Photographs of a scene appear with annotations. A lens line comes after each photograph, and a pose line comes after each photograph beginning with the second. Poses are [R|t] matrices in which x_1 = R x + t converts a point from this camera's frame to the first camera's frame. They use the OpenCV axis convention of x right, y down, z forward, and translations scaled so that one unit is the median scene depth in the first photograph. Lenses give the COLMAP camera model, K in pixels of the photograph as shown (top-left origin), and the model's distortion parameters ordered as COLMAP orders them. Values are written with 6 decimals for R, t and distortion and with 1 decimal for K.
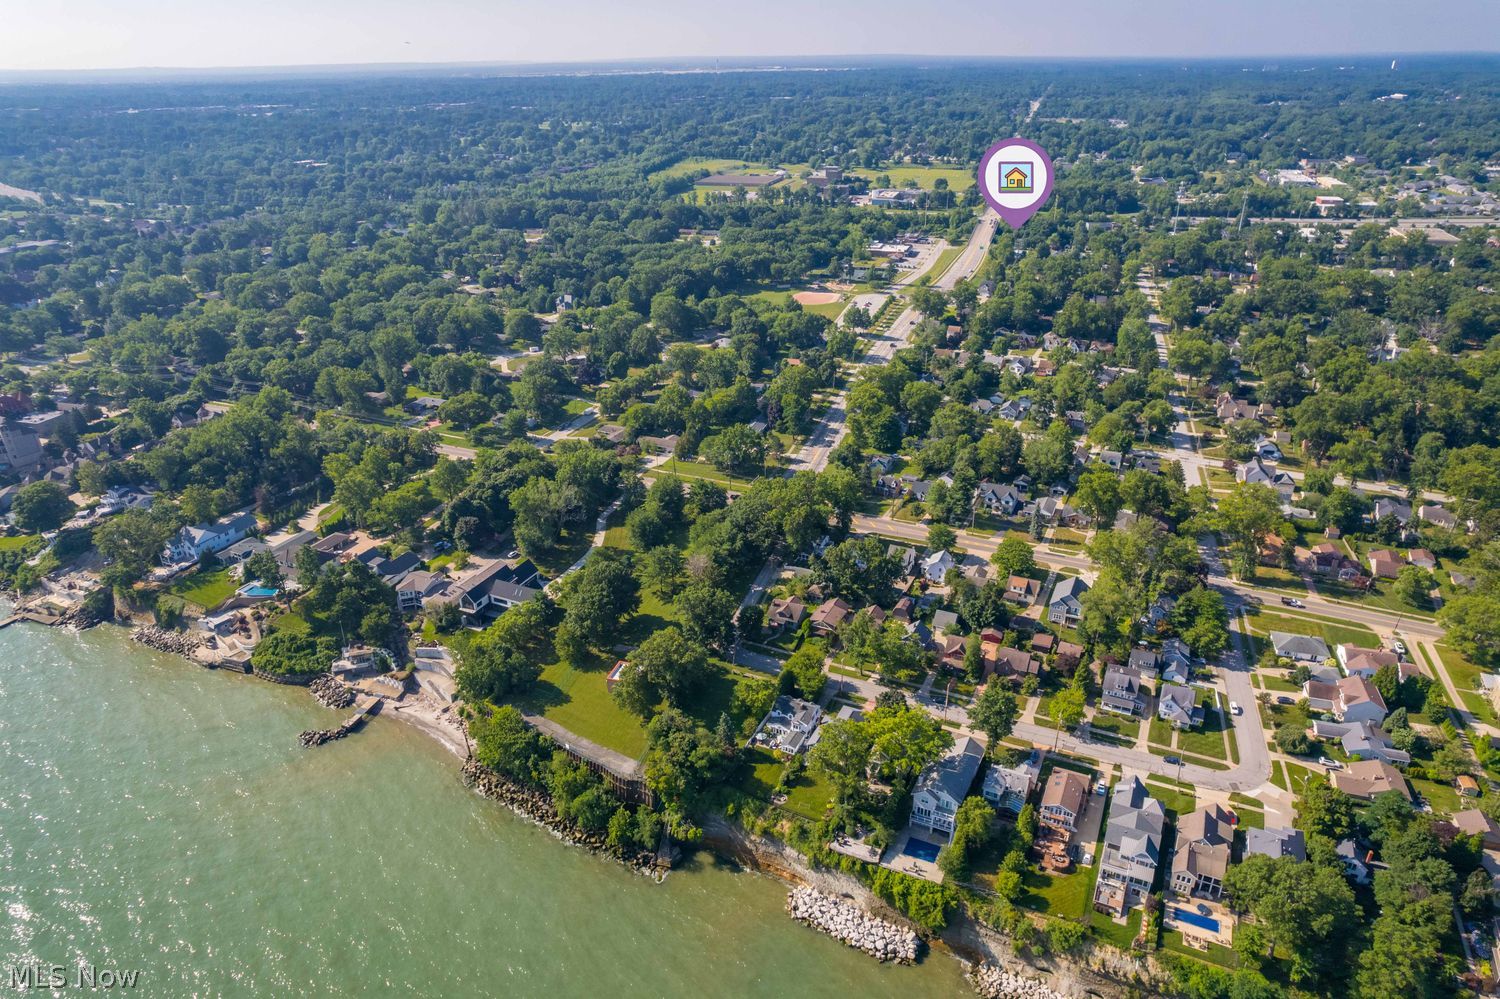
lens RADIAL K [[959.2, 0, 746.7], [0, 959.2, 501.3], [0, 0, 1]] dist [-0.080303, 0.068672]
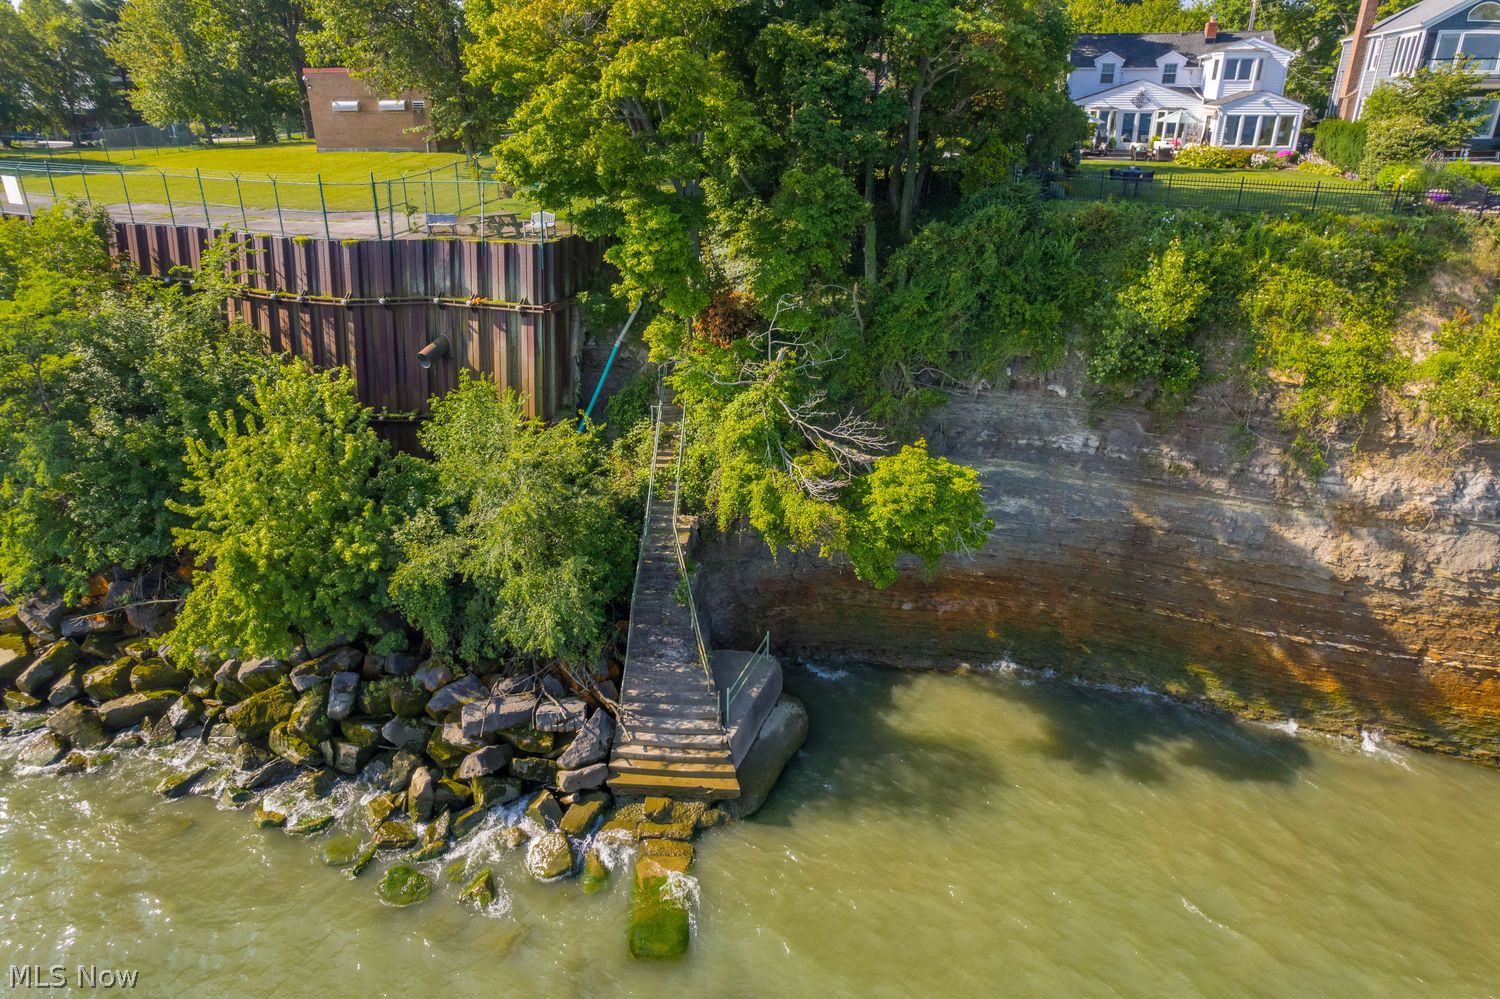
lens RADIAL K [[952.4, 0, 750.0], [0, 952.4, 499.5], [0, 0, 1]] dist [-0.083315, 0.074948]
pose [[0.988227, -0.056230, 0.142285, -0.092485], [0.061749, 0.997489, -0.034675, 0.352222], [-0.139978, 0.043053, 0.989218, 0.880871]]
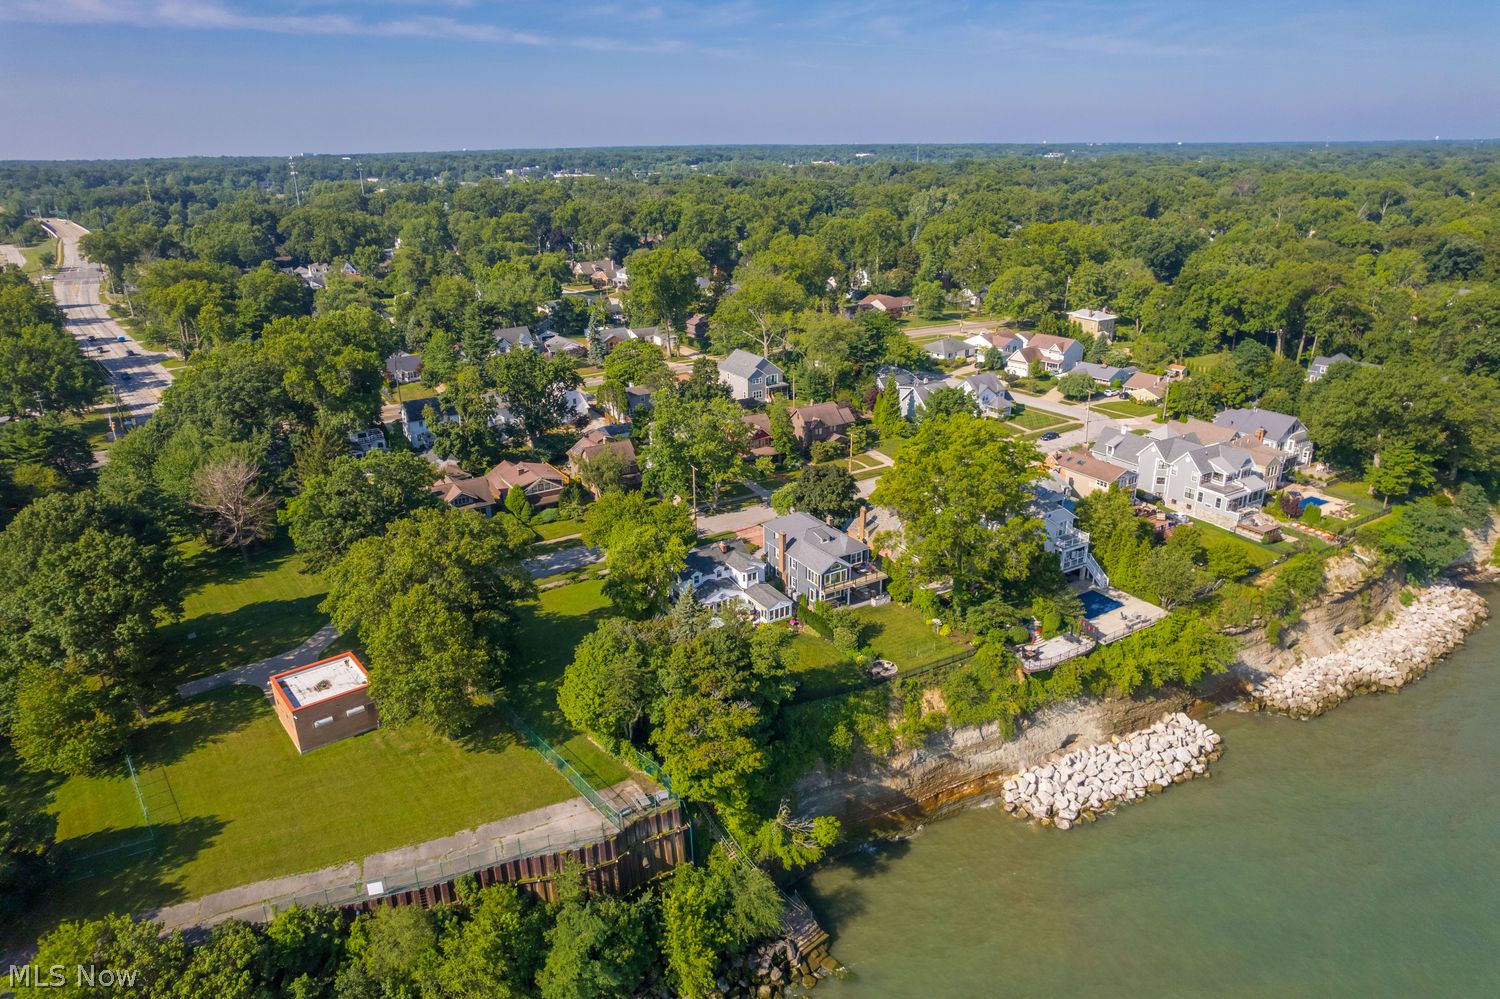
lens RADIAL K [[959.2, 0, 746.7], [0, 959.2, 501.3], [0, 0, 1]] dist [-0.080303, 0.068672]
pose [[0.551216, -0.293154, 0.781167, -0.356999], [0.364758, 0.926705, 0.090386, 0.164393], [-0.750408, 0.235114, 0.617745, 0.730822]]
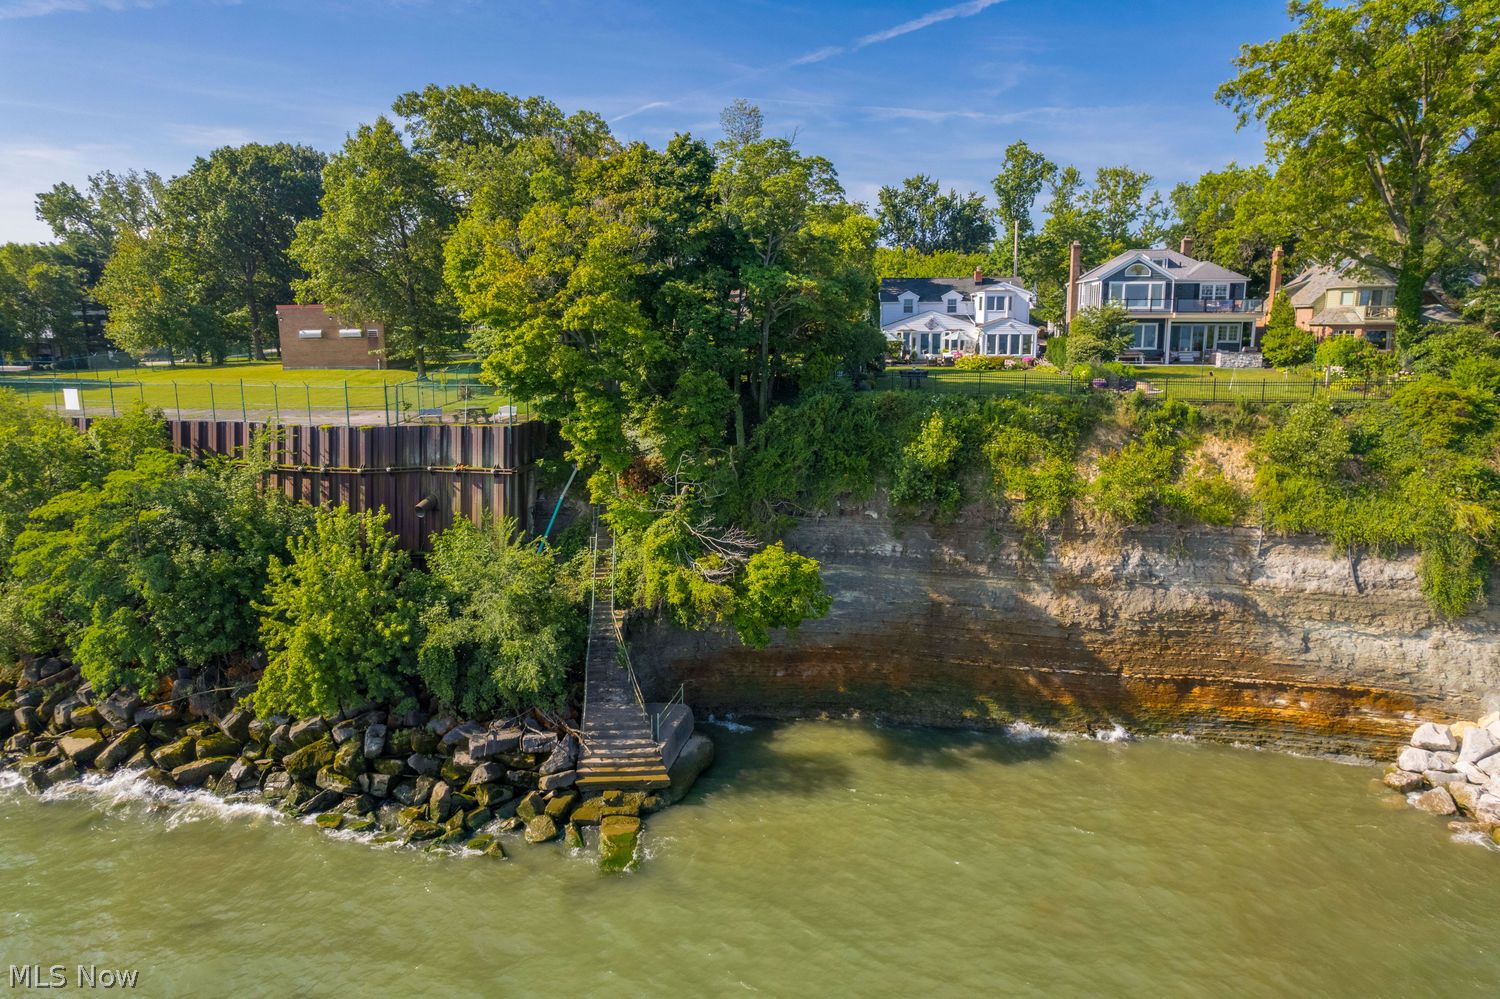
lens RADIAL K [[959.2, 0, 746.7], [0, 959.2, 501.3], [0, 0, 1]] dist [-0.080303, 0.068672]
pose [[0.960329, -0.052793, 0.273828, -0.109305], [0.120966, 0.963590, -0.238456, 0.377278], [-0.251269, 0.262120, 0.931749, 0.825255]]
